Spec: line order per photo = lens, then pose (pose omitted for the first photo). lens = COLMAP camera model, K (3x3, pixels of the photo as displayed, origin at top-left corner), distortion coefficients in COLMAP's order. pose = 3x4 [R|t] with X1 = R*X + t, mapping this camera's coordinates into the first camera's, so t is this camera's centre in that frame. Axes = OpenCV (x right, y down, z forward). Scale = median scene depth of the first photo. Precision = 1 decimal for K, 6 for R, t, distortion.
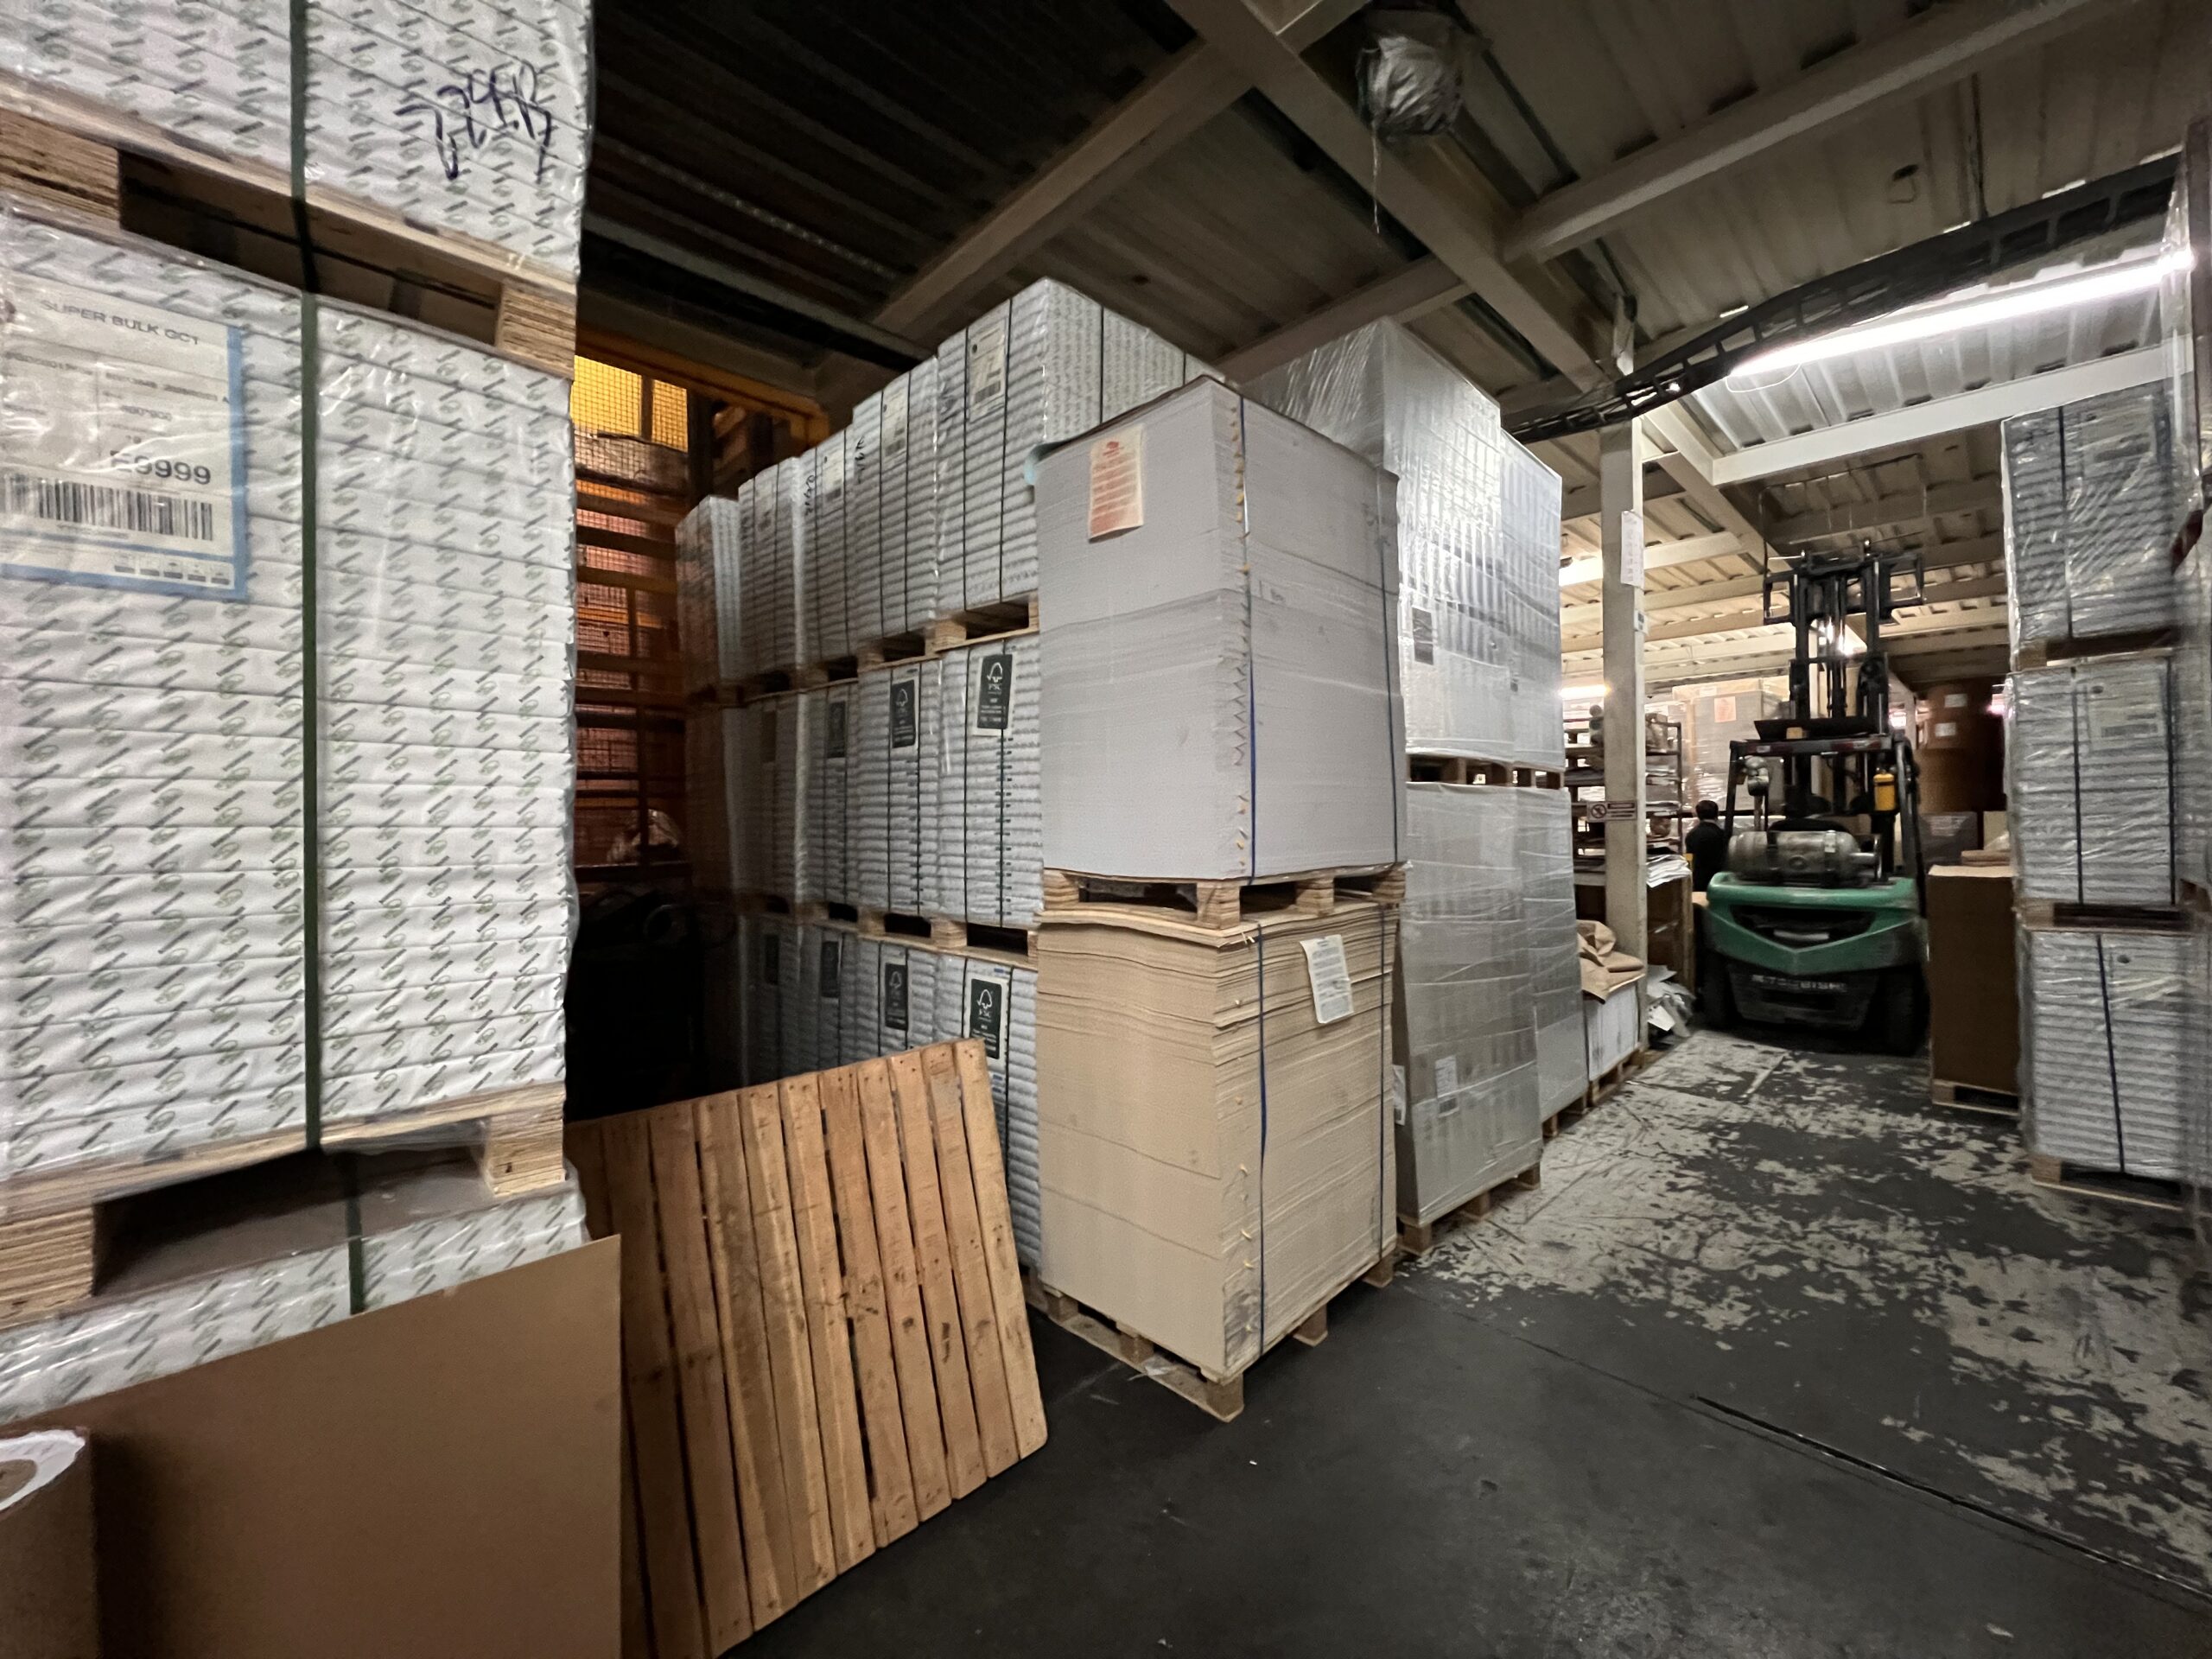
lens RADIAL K [[884.8, 0, 1101.4], [0, 884.8, 818.1], [0, 0, 1]] dist [-0.000562, 0.000301]
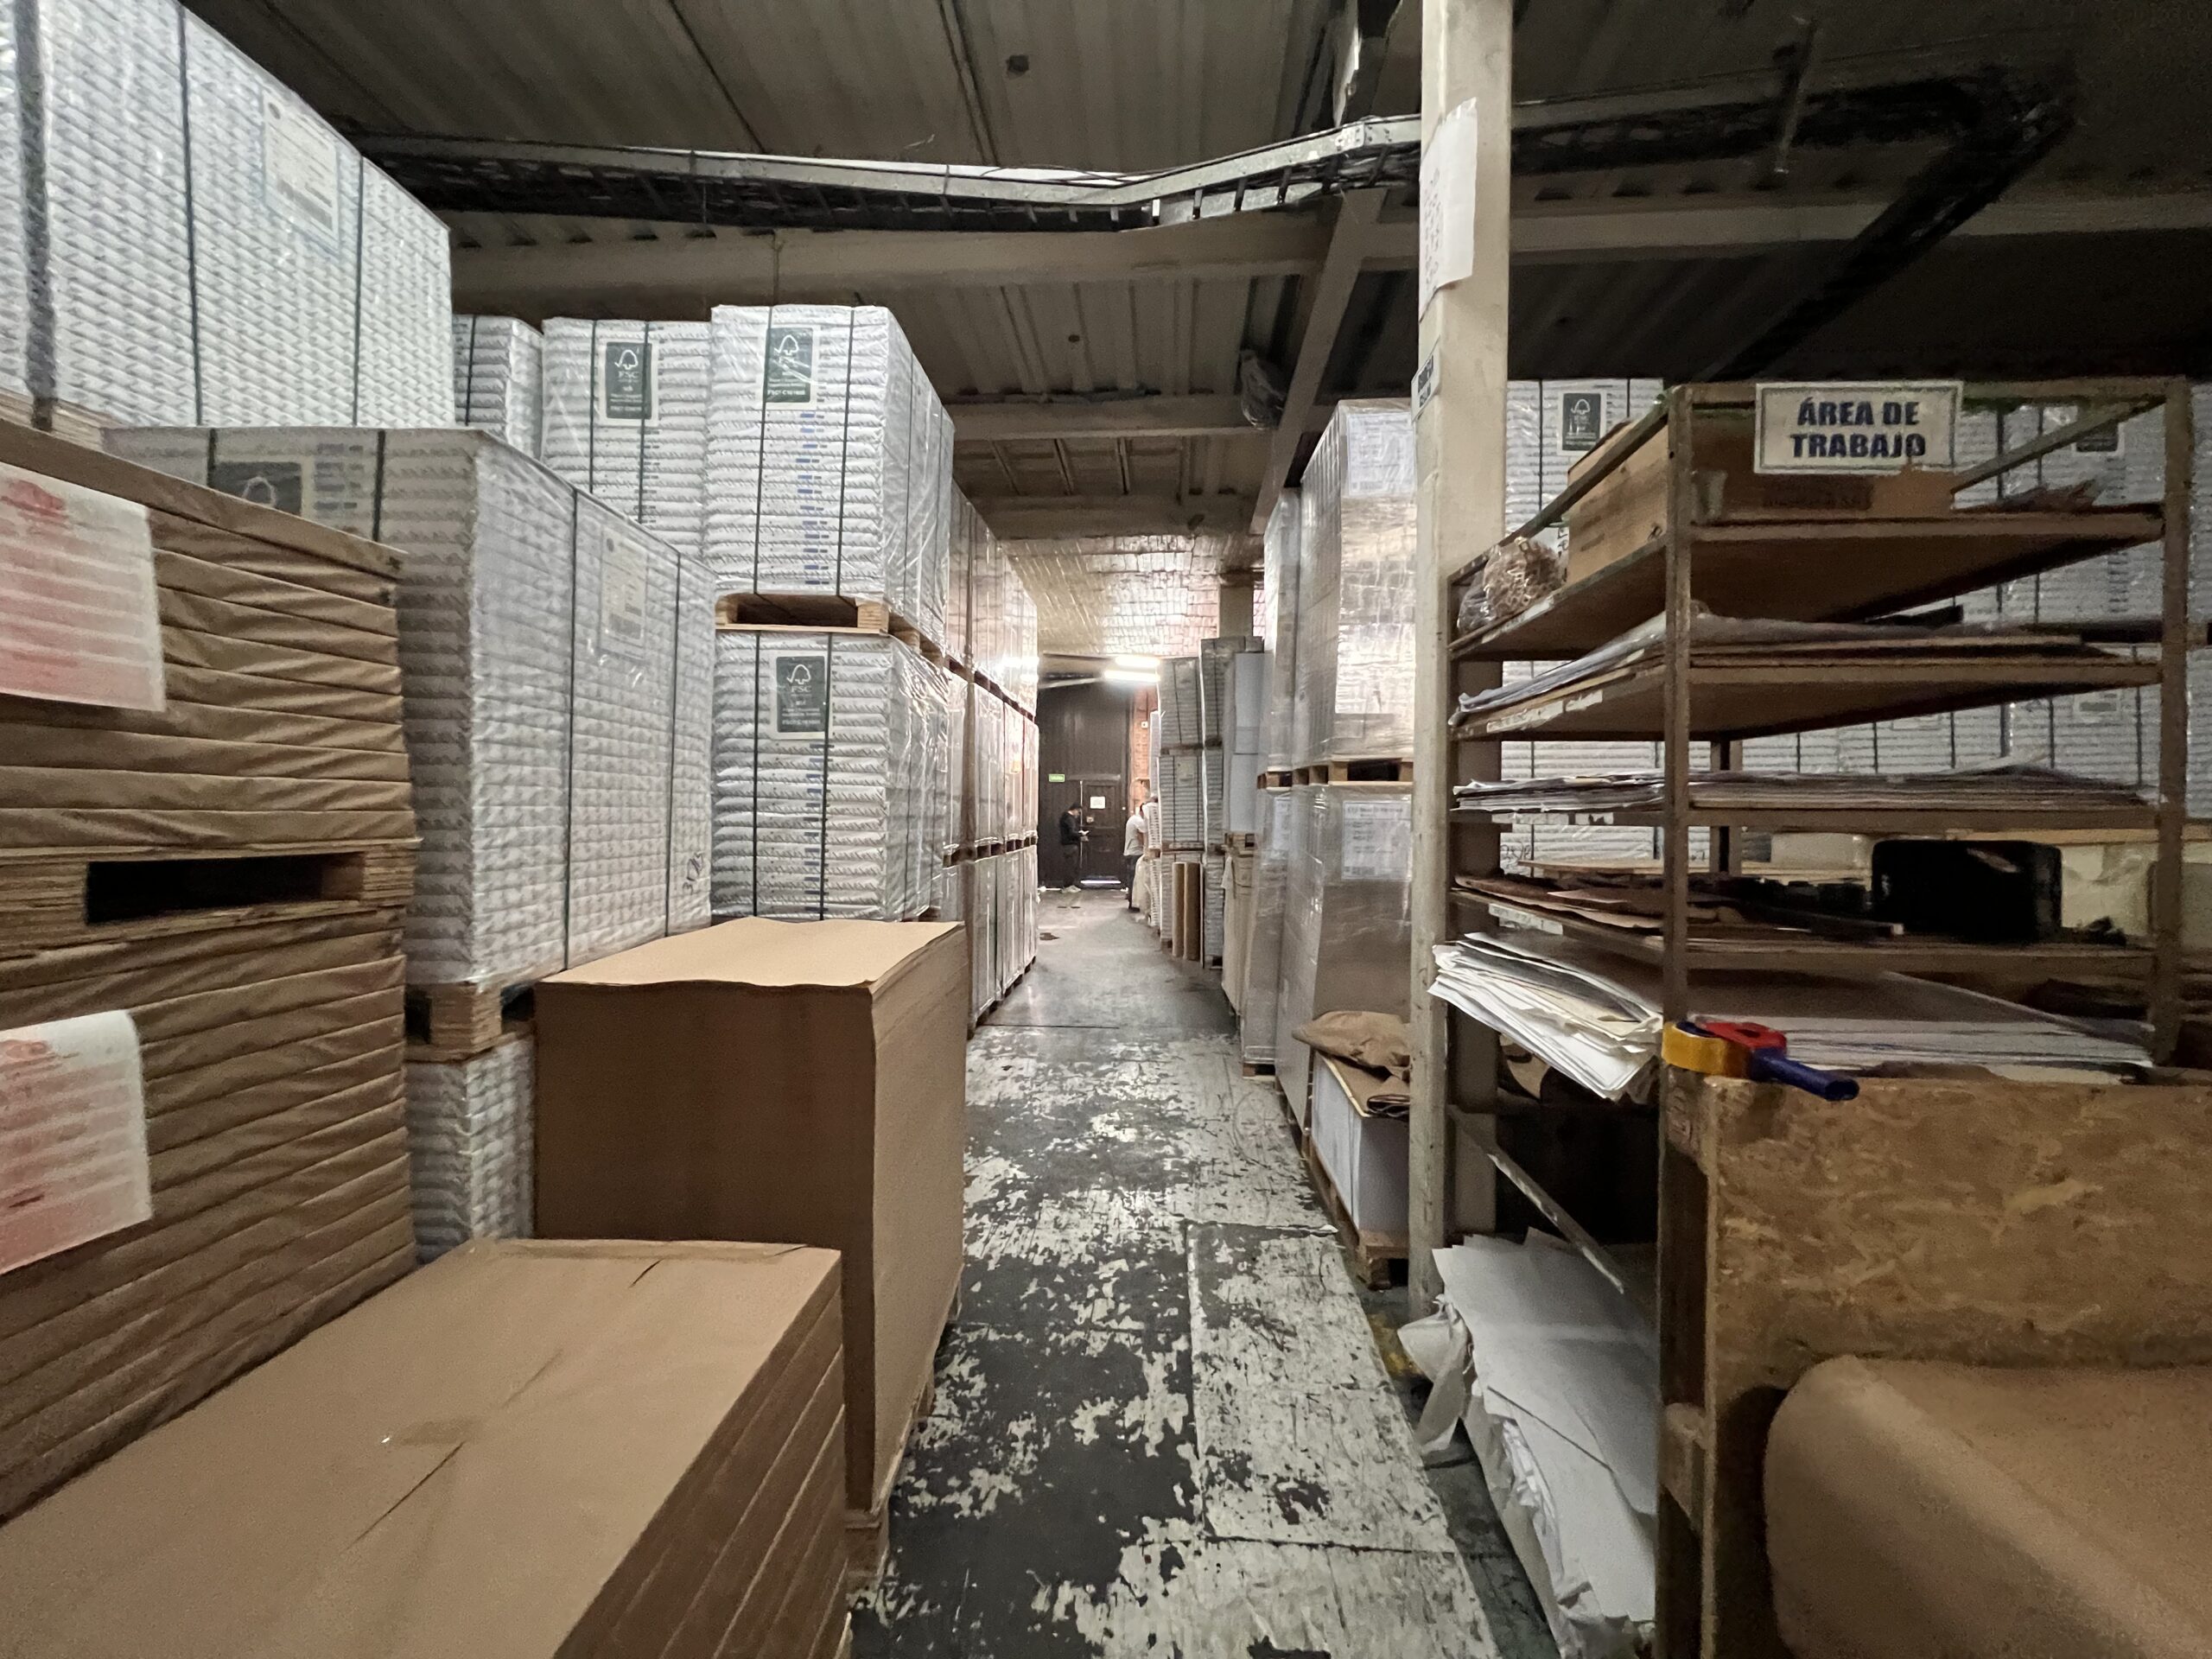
lens RADIAL K [[887.6, 0, 1105.2], [0, 887.6, 823.6], [0, 0, 1]] dist [-0.001304, 0.000397]
pose [[-0.742169, 0.018755, -0.669950, 1.632339], [0.003100, 0.999694, 0.024552, -0.019736], [0.670205, 0.016145, -0.742000, 1.942970]]
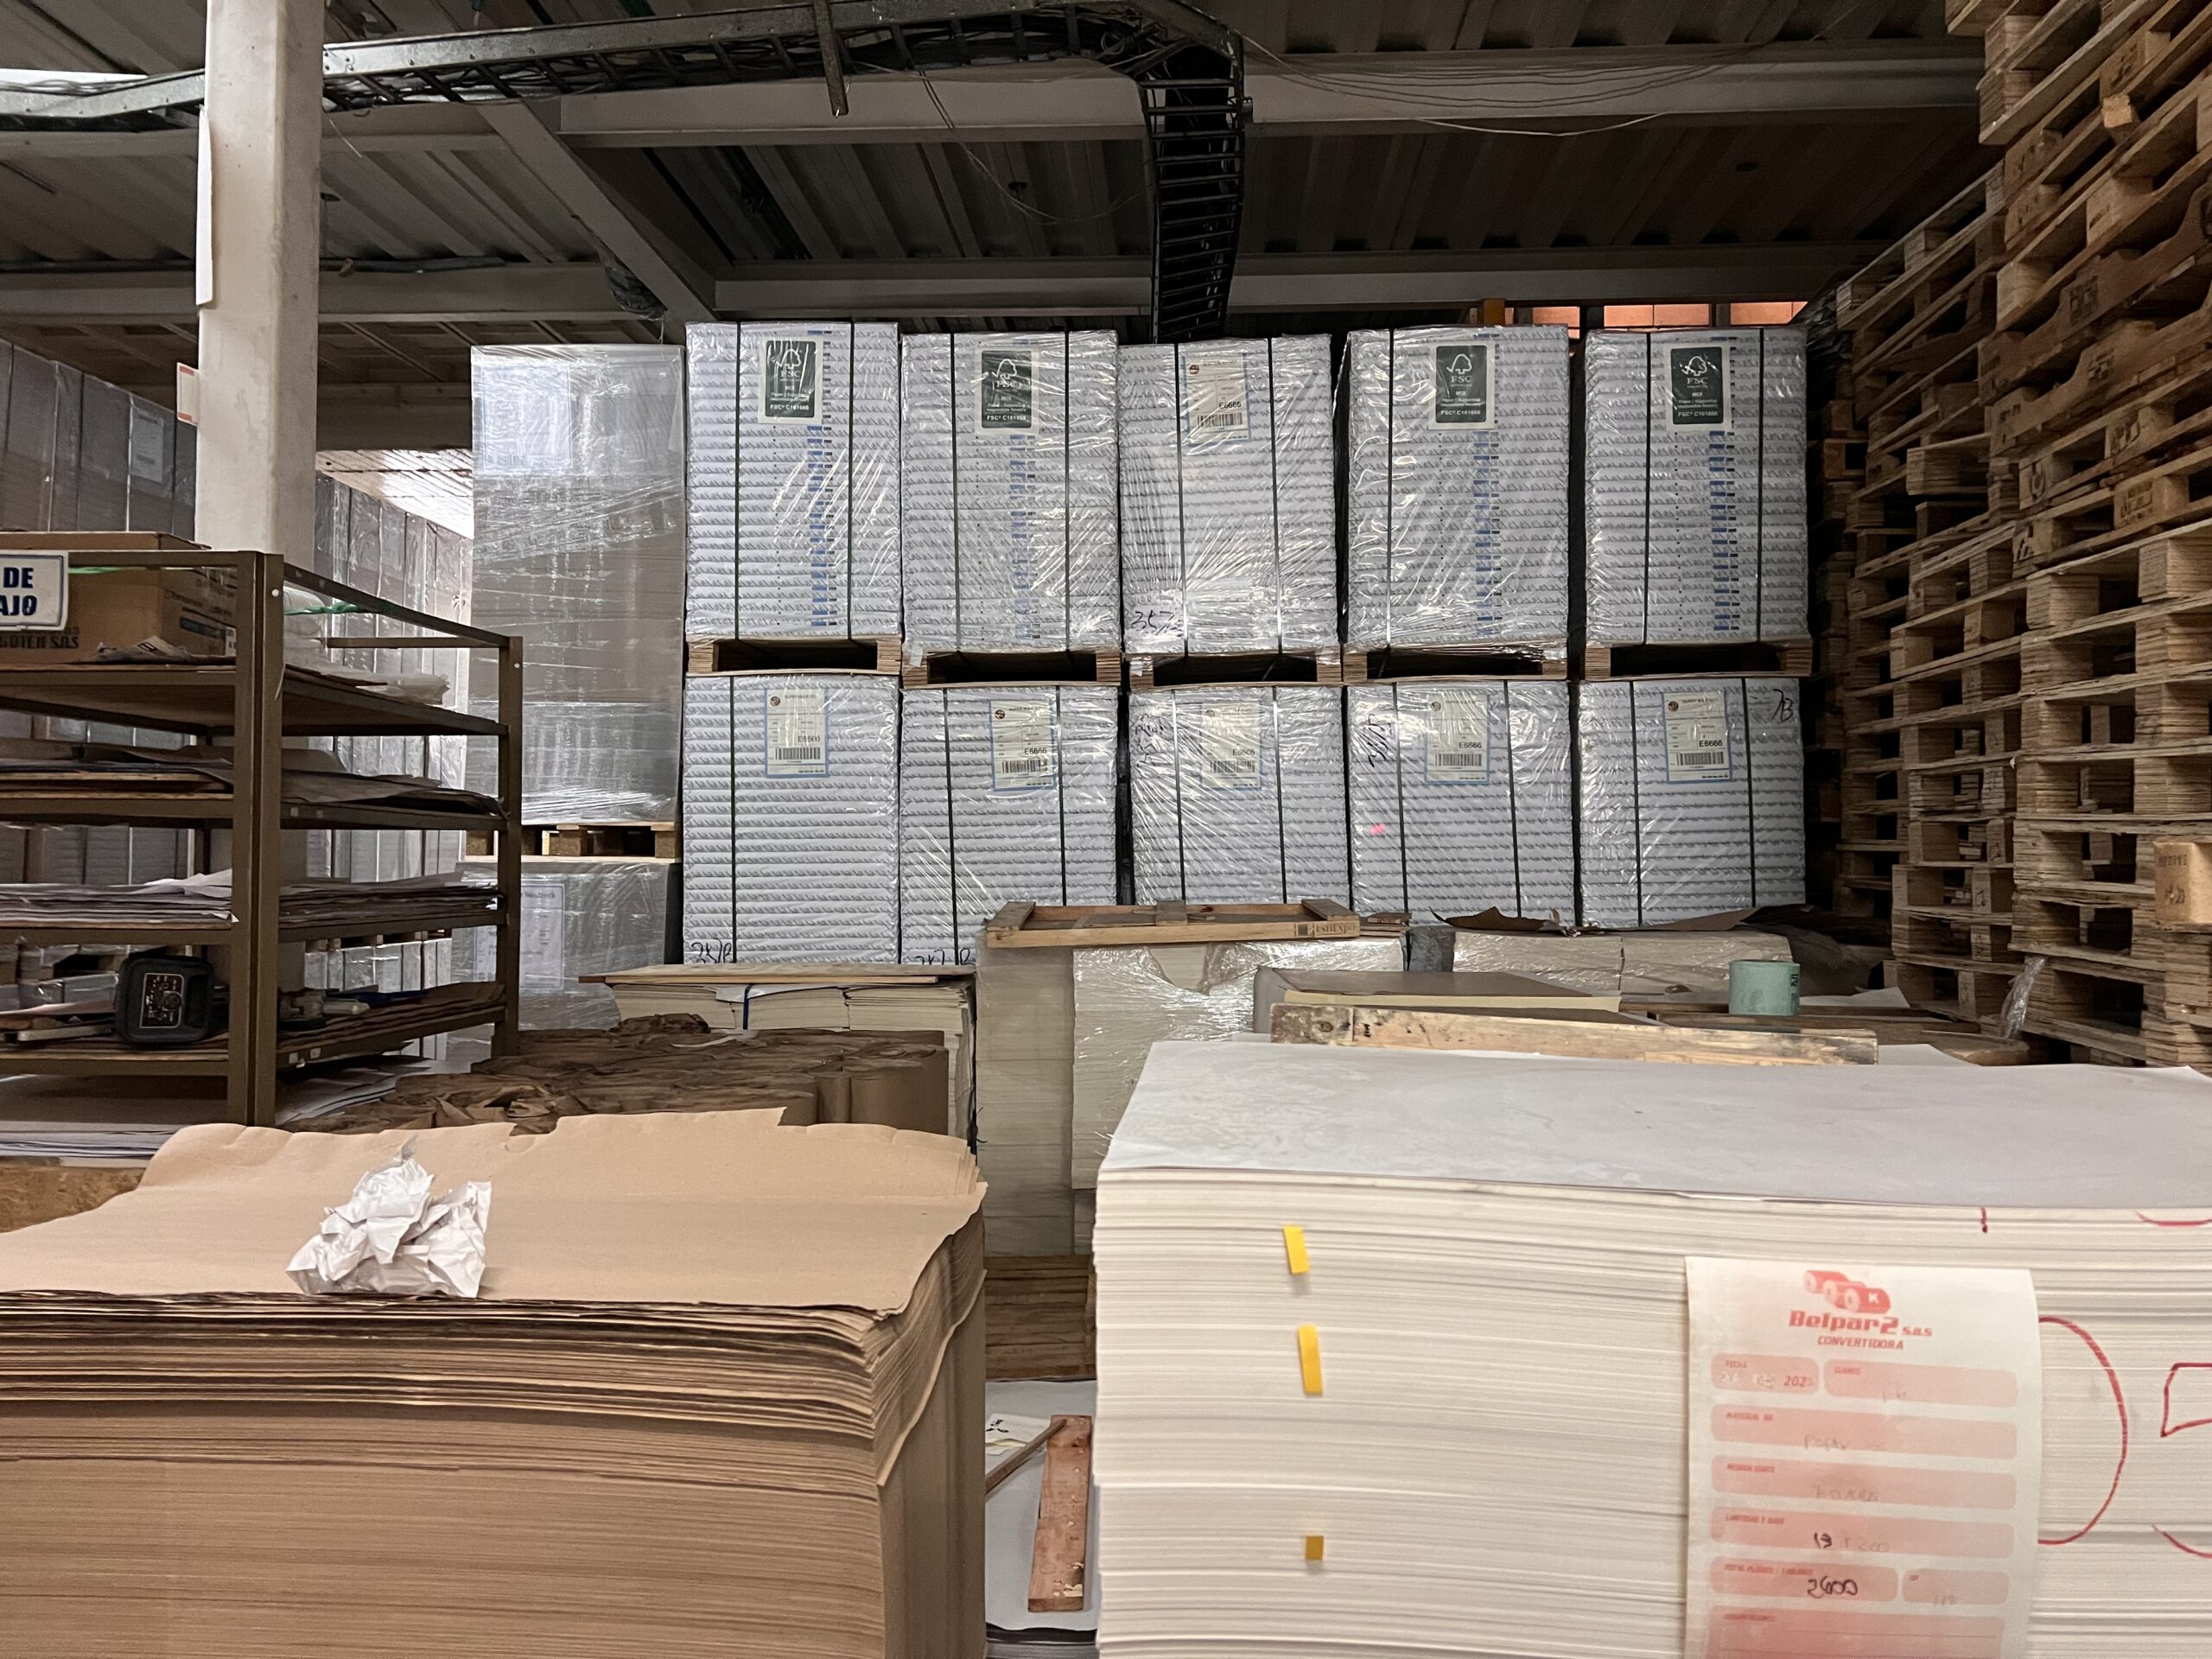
lens RADIAL K [[1657.7, 0, 1098.7], [0, 1657.7, 812.3], [0, 0, 1]] dist [0.048386, -0.058790]
pose [[-0.738072, -0.011740, -0.674620, 1.286523], [0.001060, 0.999827, -0.018559, -0.054709], [0.674721, -0.014413, -0.737932, 2.827569]]
